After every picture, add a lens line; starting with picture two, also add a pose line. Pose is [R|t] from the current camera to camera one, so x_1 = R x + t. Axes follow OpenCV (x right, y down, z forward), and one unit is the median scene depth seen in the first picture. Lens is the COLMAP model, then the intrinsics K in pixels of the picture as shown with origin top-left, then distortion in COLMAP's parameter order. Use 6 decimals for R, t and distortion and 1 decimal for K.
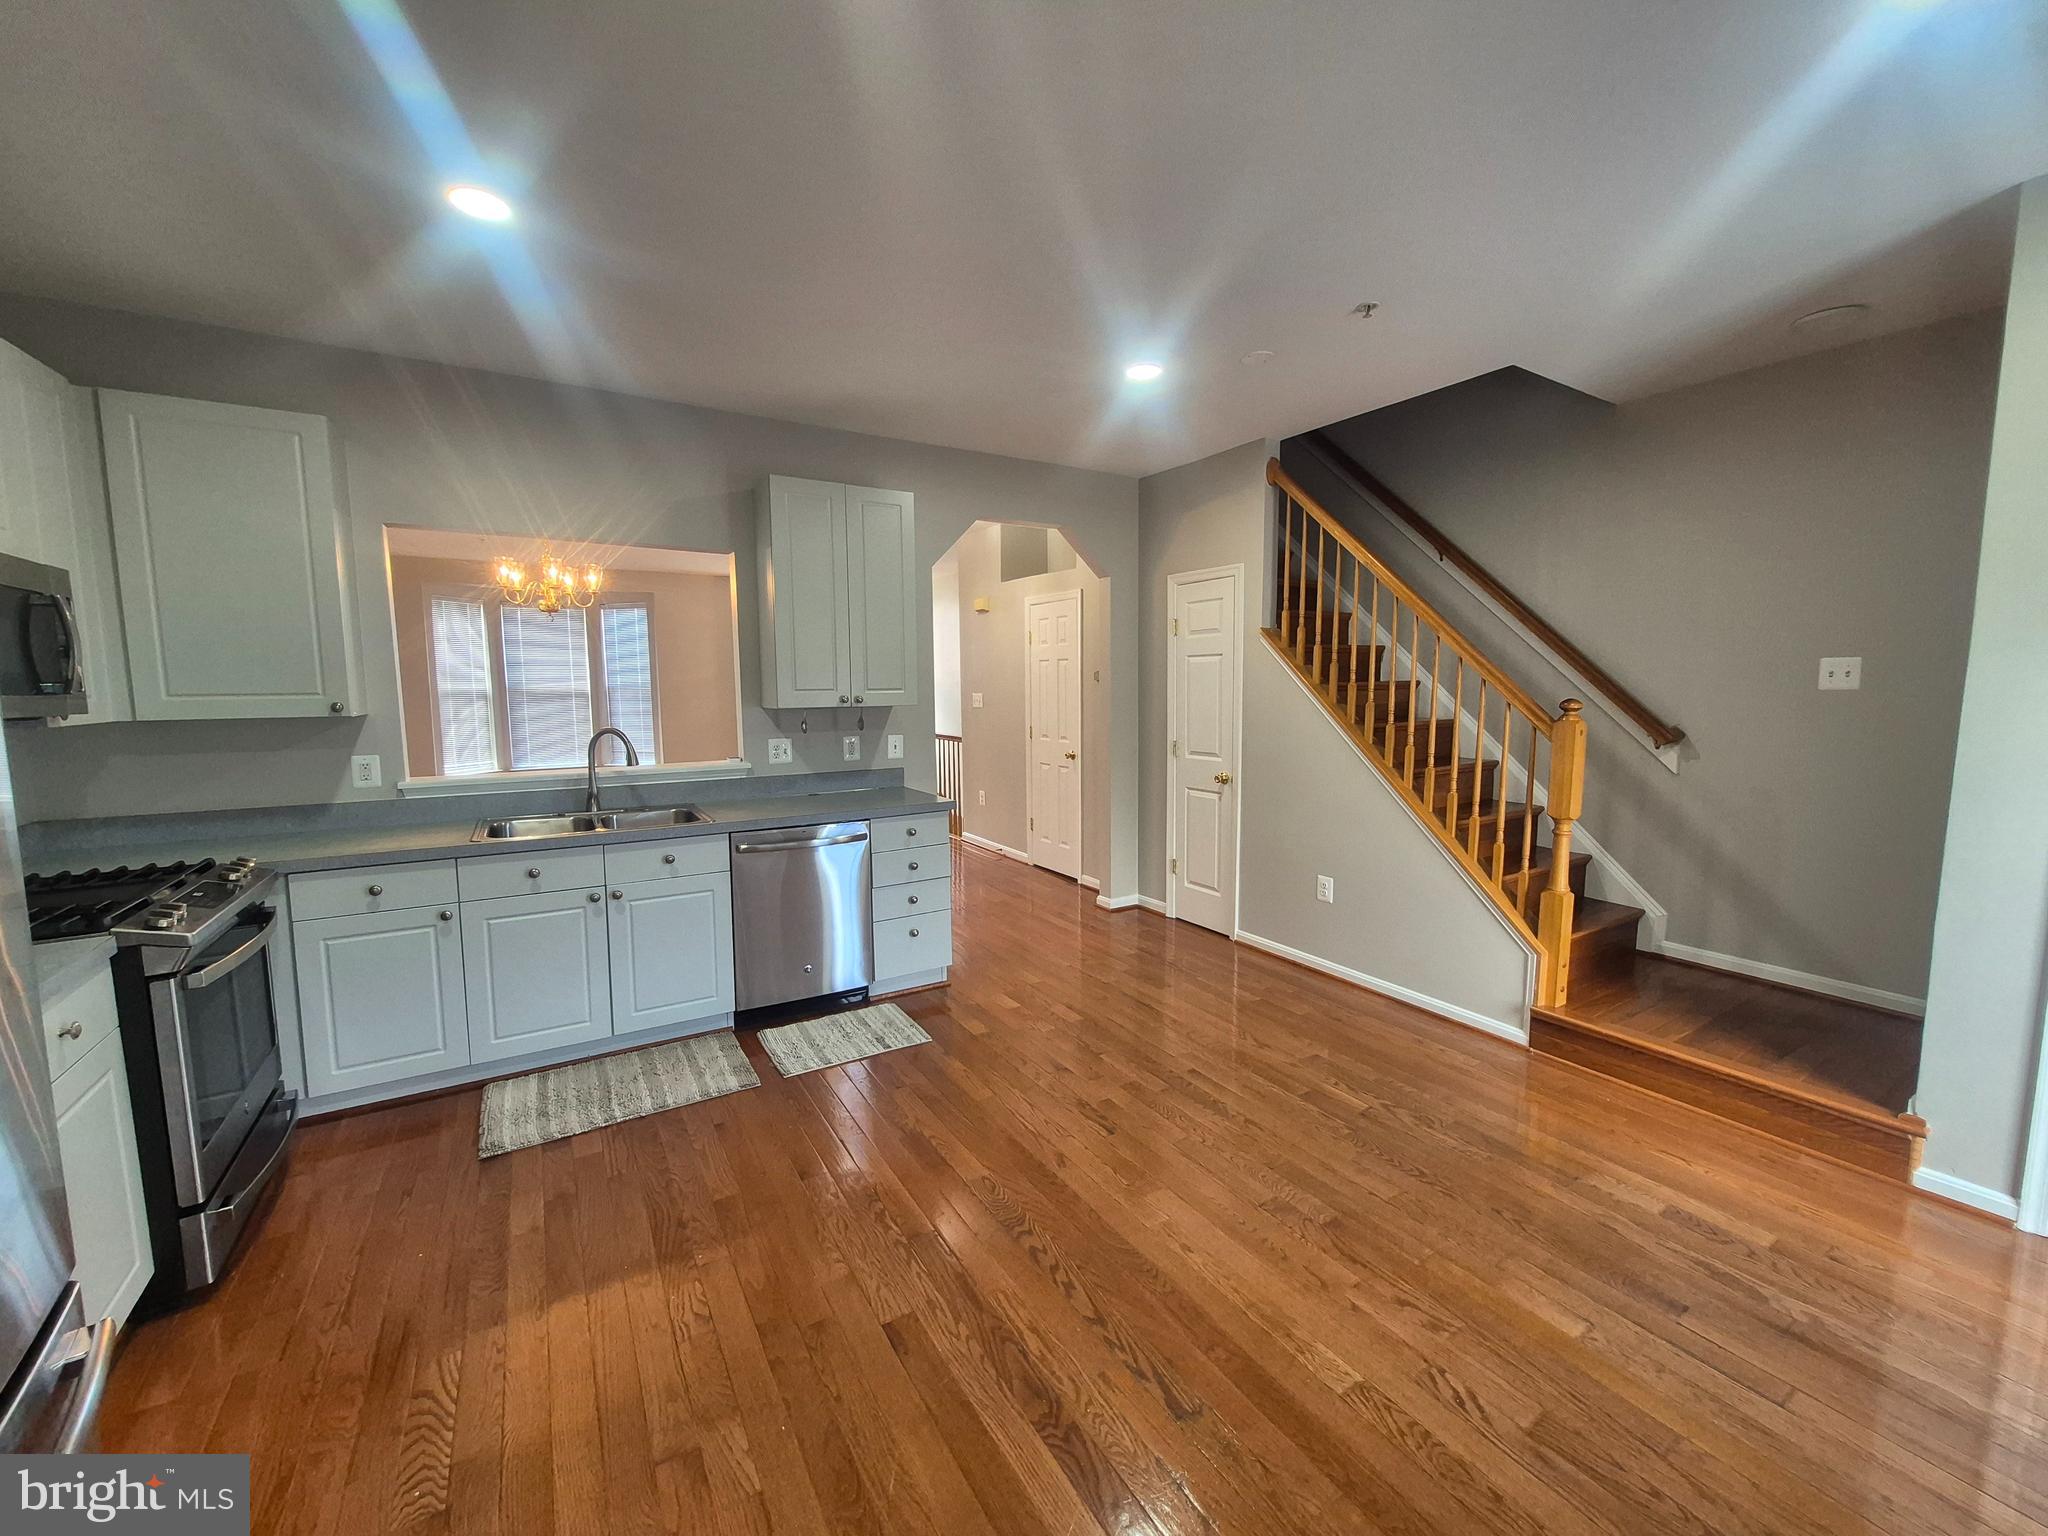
lens RADIAL K [[797.8, 0, 1003.2], [0, 797.8, 763.9], [0, 0, 1]] dist [0.003655, -0.001886]
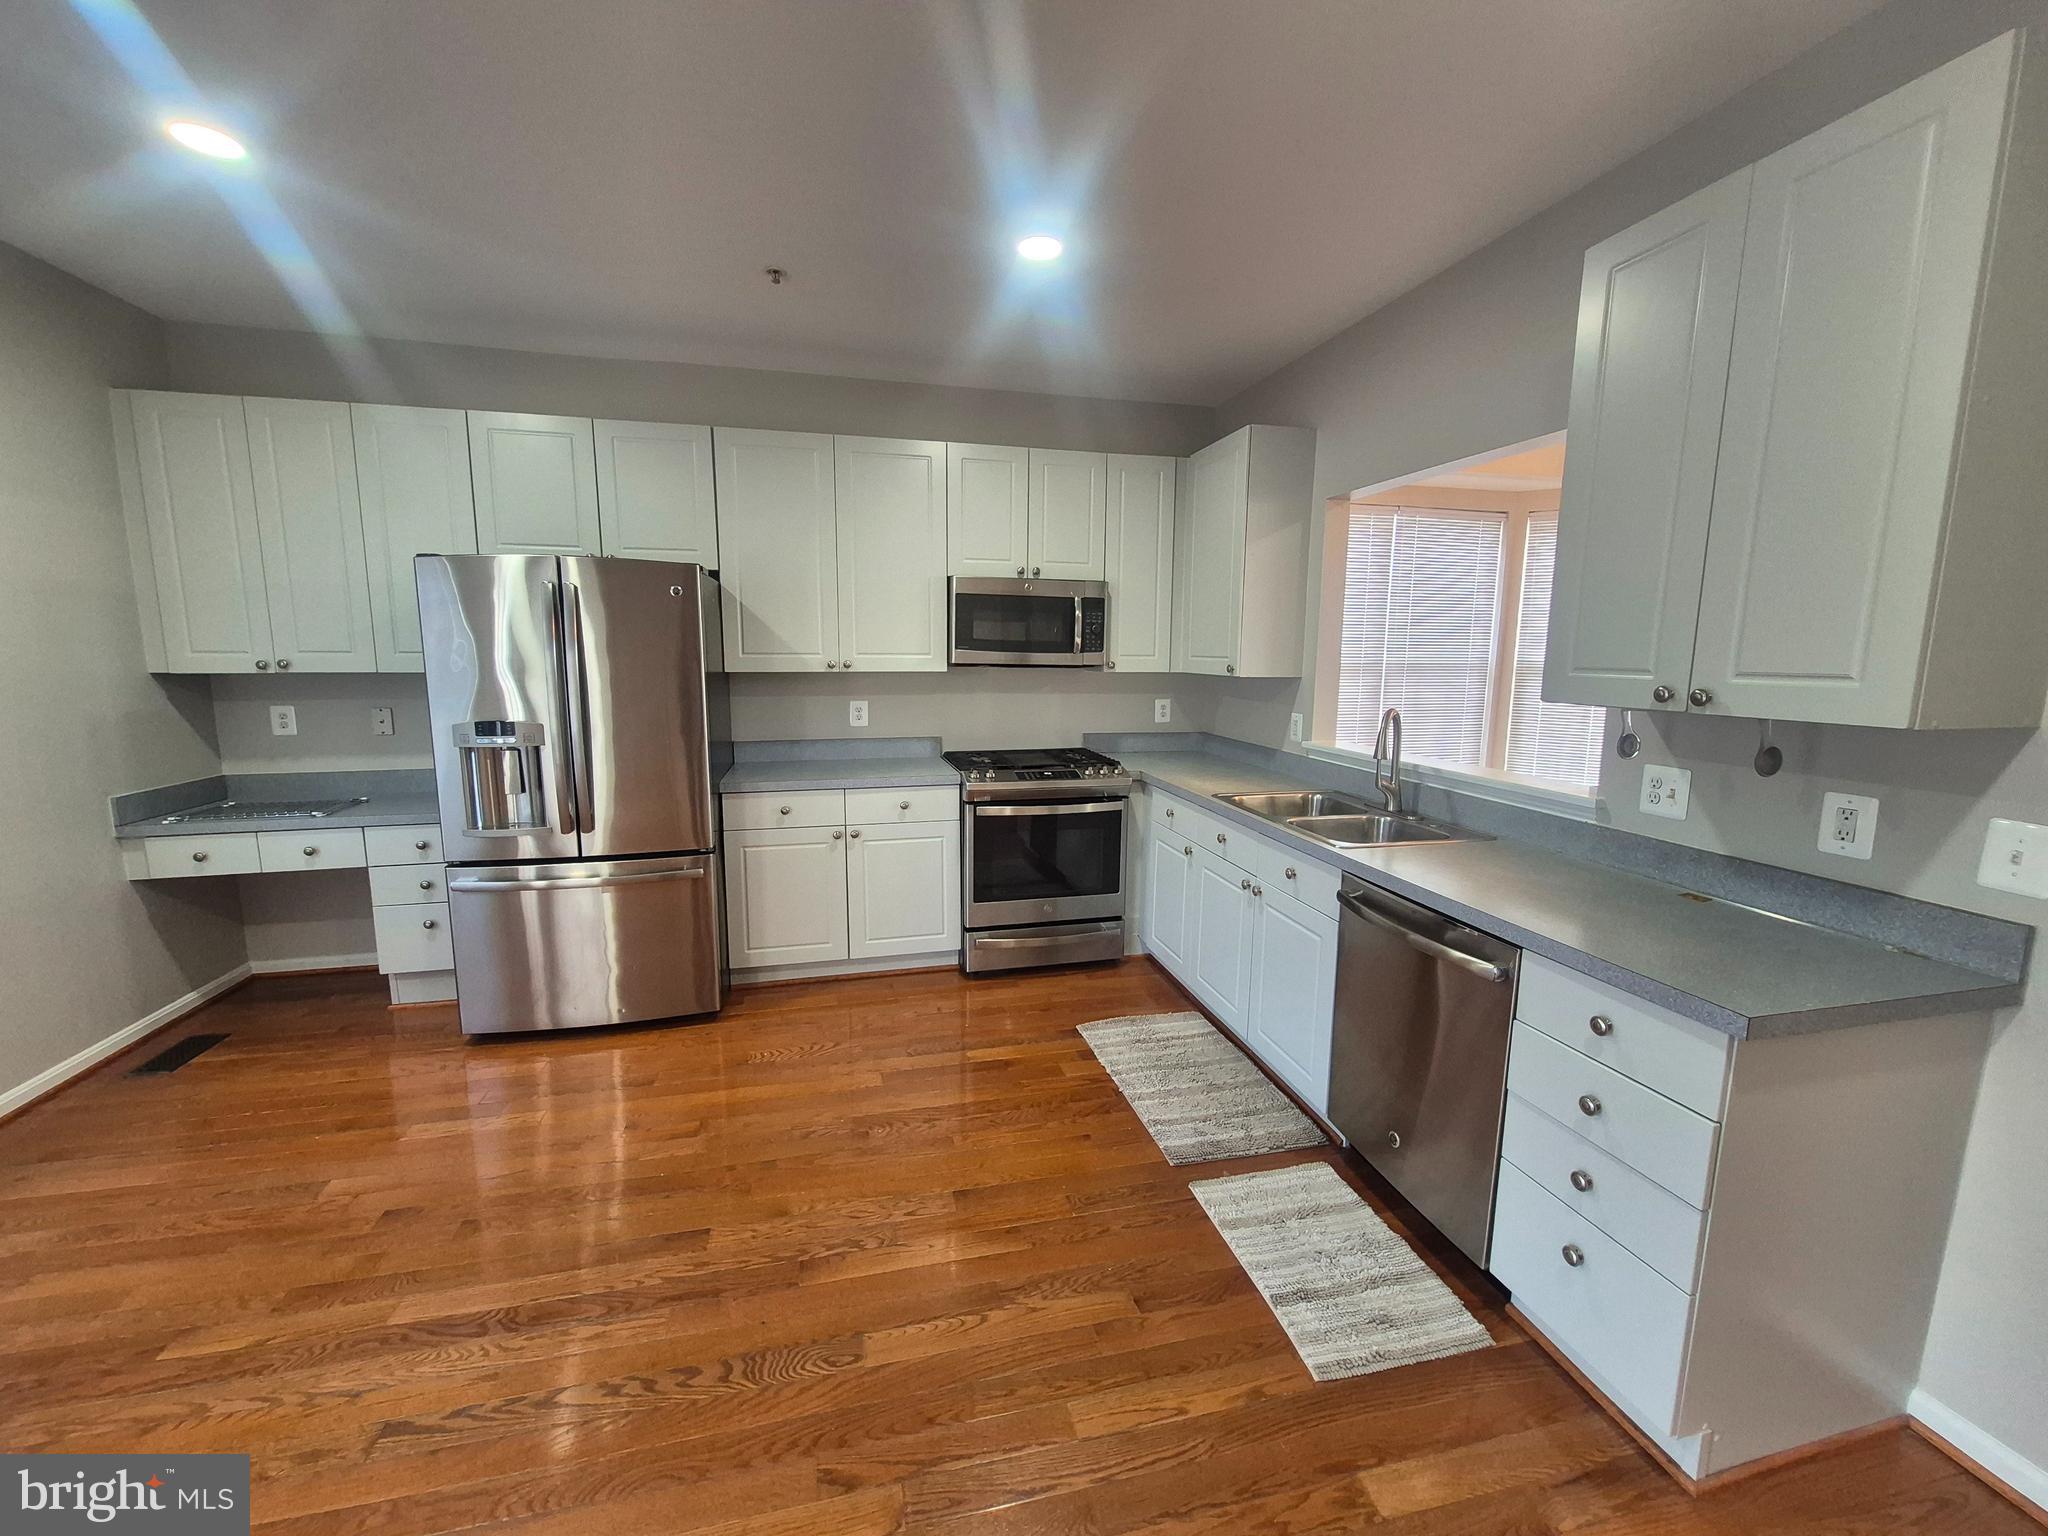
lens RADIAL K [[797.8, 0, 1016.5], [0, 797.8, 766.3], [0, 0, 1]] dist [0.003655, -0.001886]
pose [[-0.300159, 0.144267, -0.942917, 0.459268], [-0.105579, 0.977399, 0.183152, -0.117490], [0.948028, 0.154527, -0.278143, 1.095373]]
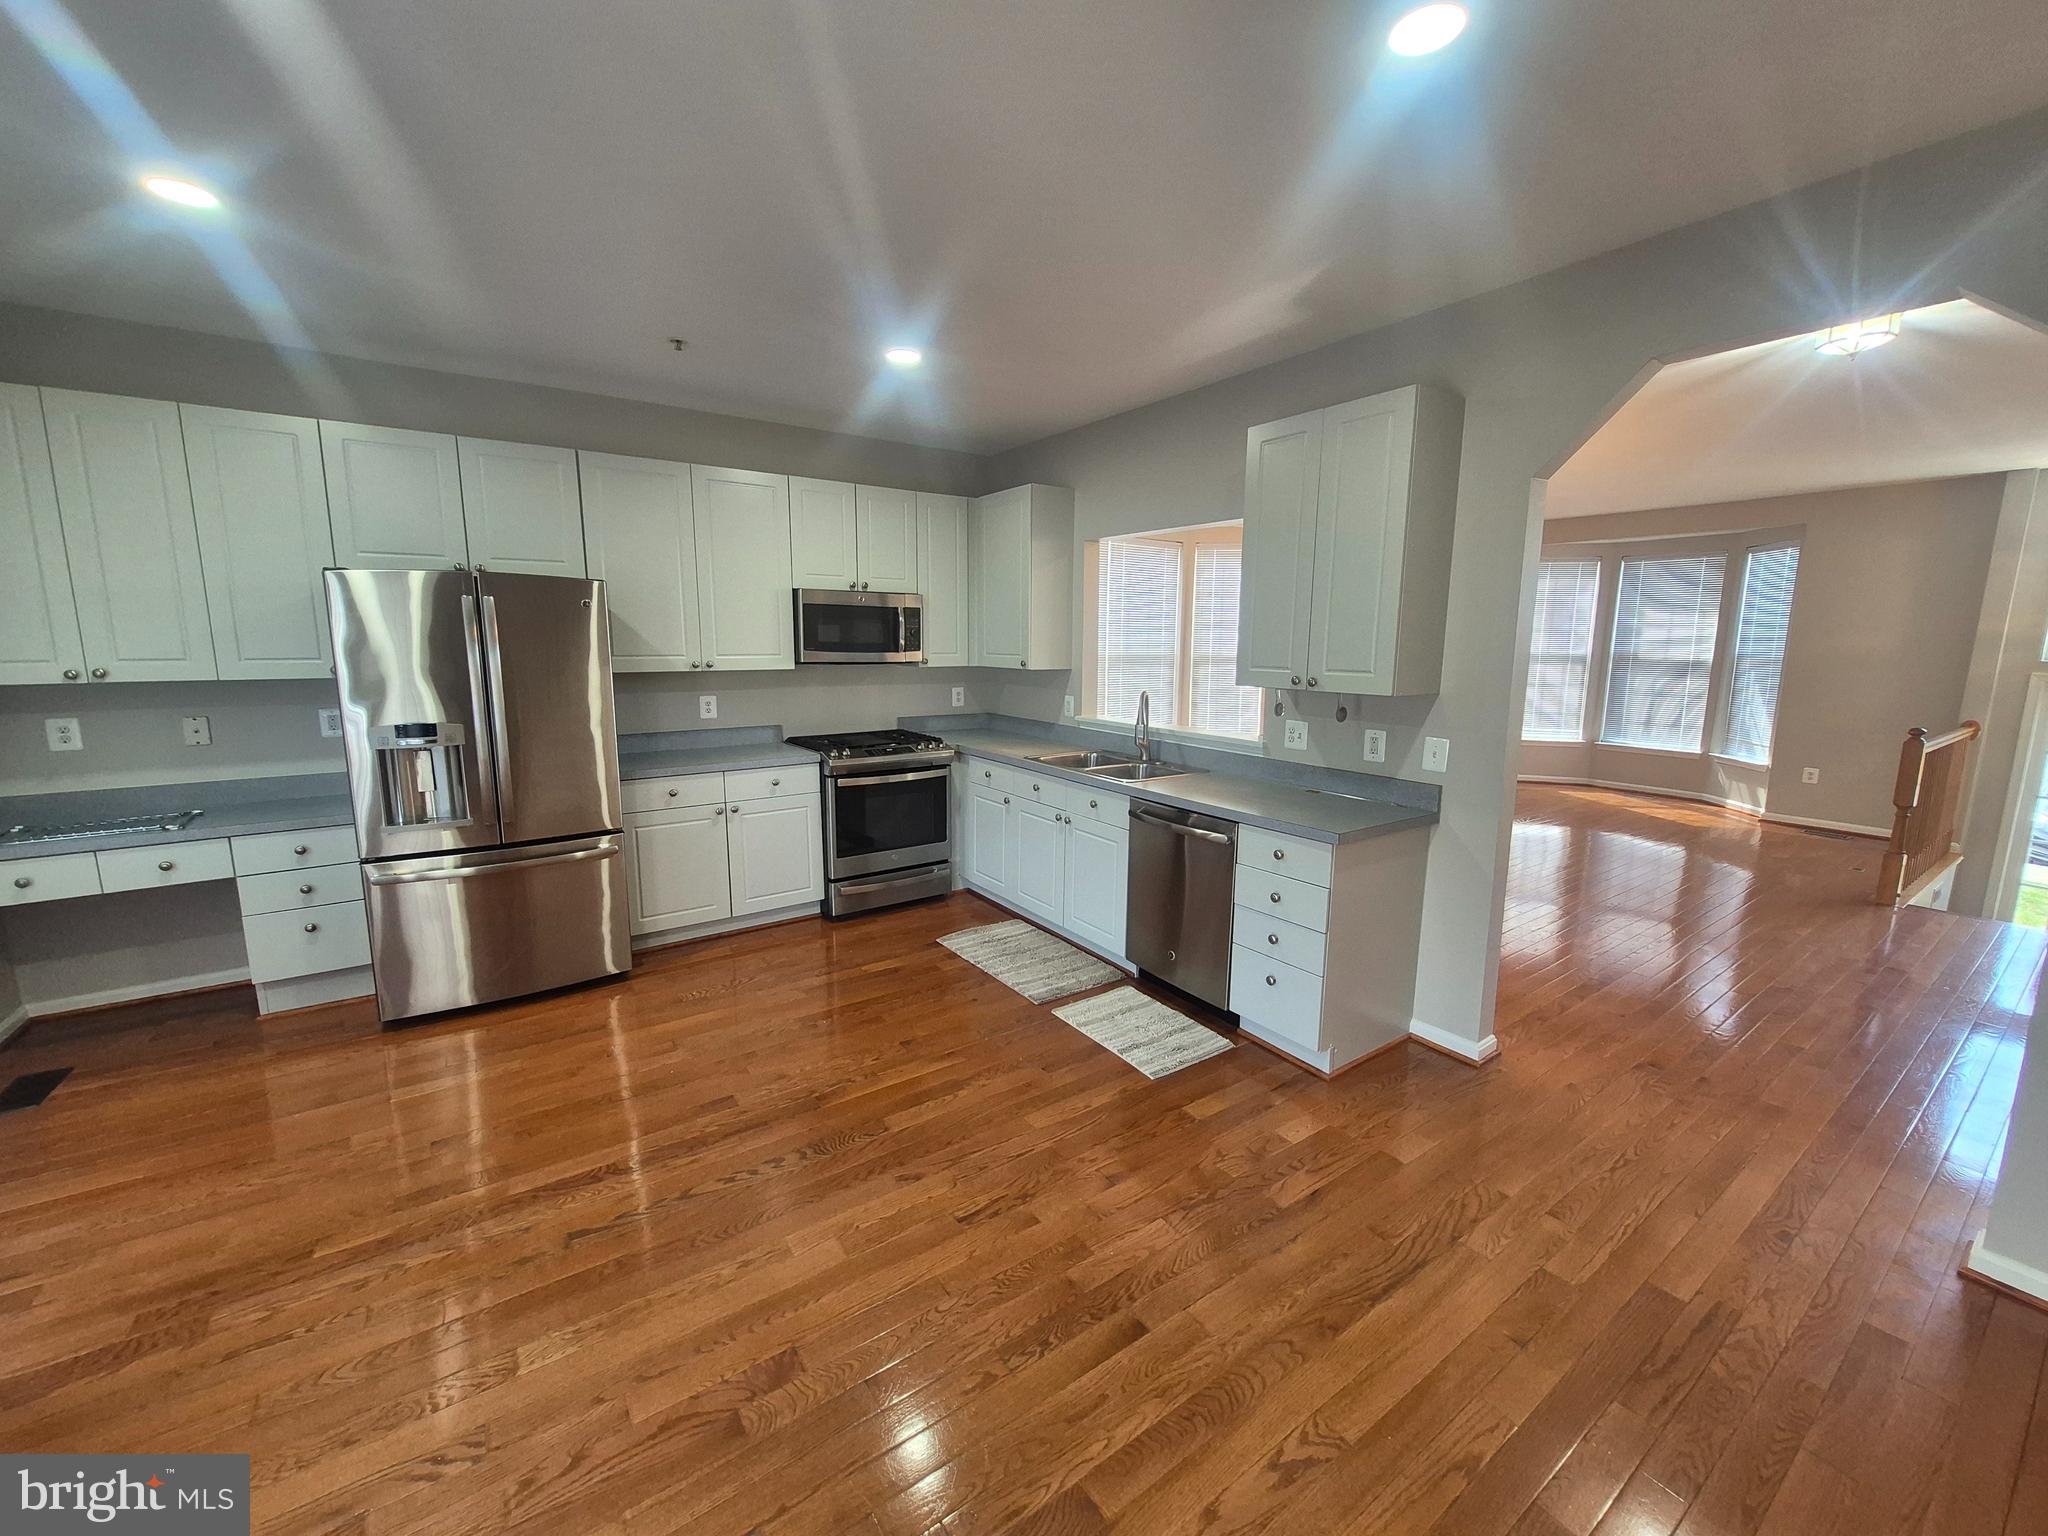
lens RADIAL K [[797.8, 0, 1018.9], [0, 797.8, 764.0], [0, 0, 1]] dist [0.003655, -0.001886]
pose [[0.065835, 0.165841, -0.983953, 0.840966], [-0.112314, 0.981057, 0.157838, -0.130310], [0.991489, 0.100120, 0.083214, 0.911296]]
